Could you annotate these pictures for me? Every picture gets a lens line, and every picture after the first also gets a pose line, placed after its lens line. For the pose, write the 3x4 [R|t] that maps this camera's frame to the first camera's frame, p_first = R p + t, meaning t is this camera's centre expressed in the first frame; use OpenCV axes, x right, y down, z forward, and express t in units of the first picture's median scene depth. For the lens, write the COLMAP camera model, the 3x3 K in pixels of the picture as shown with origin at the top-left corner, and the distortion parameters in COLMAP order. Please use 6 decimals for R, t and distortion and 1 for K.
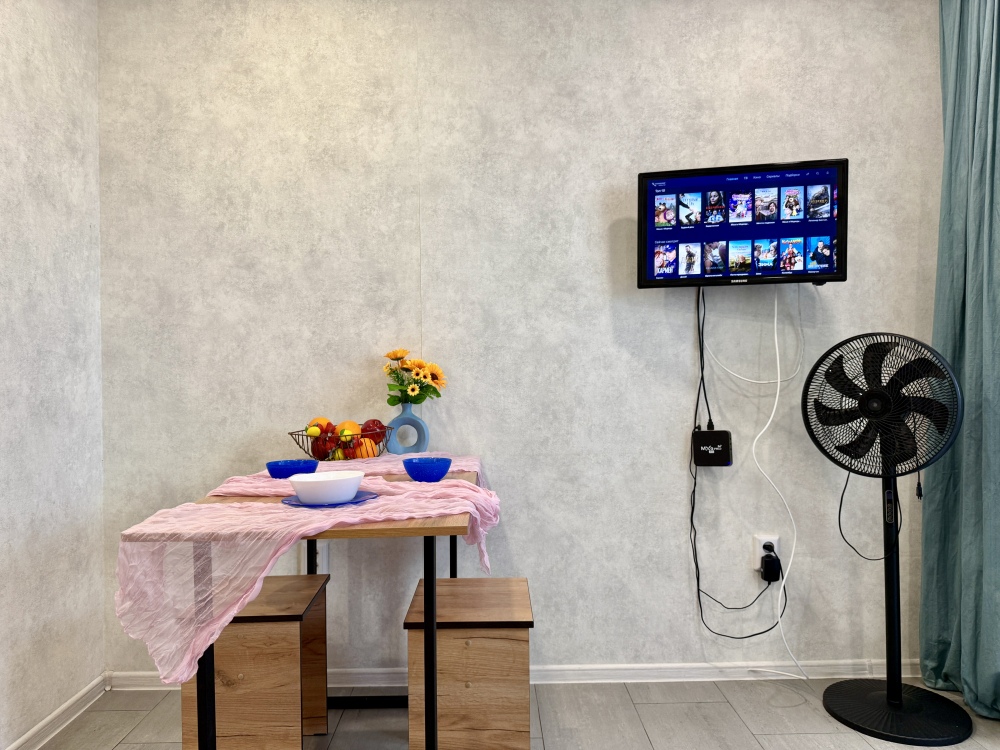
lens RADIAL K [[689.1, 0, 500.8], [0, 689.1, 388.2], [0, 0, 1]] dist [0.073254, -0.121597]
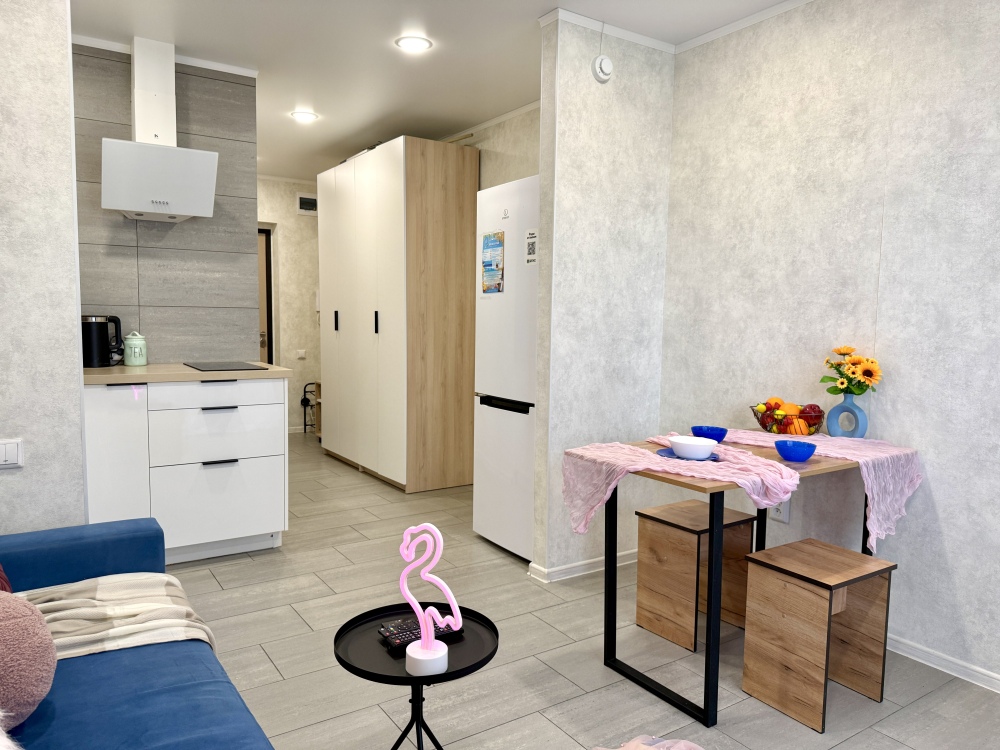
lens RADIAL K [[689.1, 0, 500.8], [0, 689.1, 388.2], [0, 0, 1]] dist [0.073254, -0.121597]
pose [[0.539002, 0.105162, -0.835714, 0.504422], [-0.034077, 0.994086, 0.103113, -0.084443], [0.841615, -0.027100, 0.539398, -0.107933]]
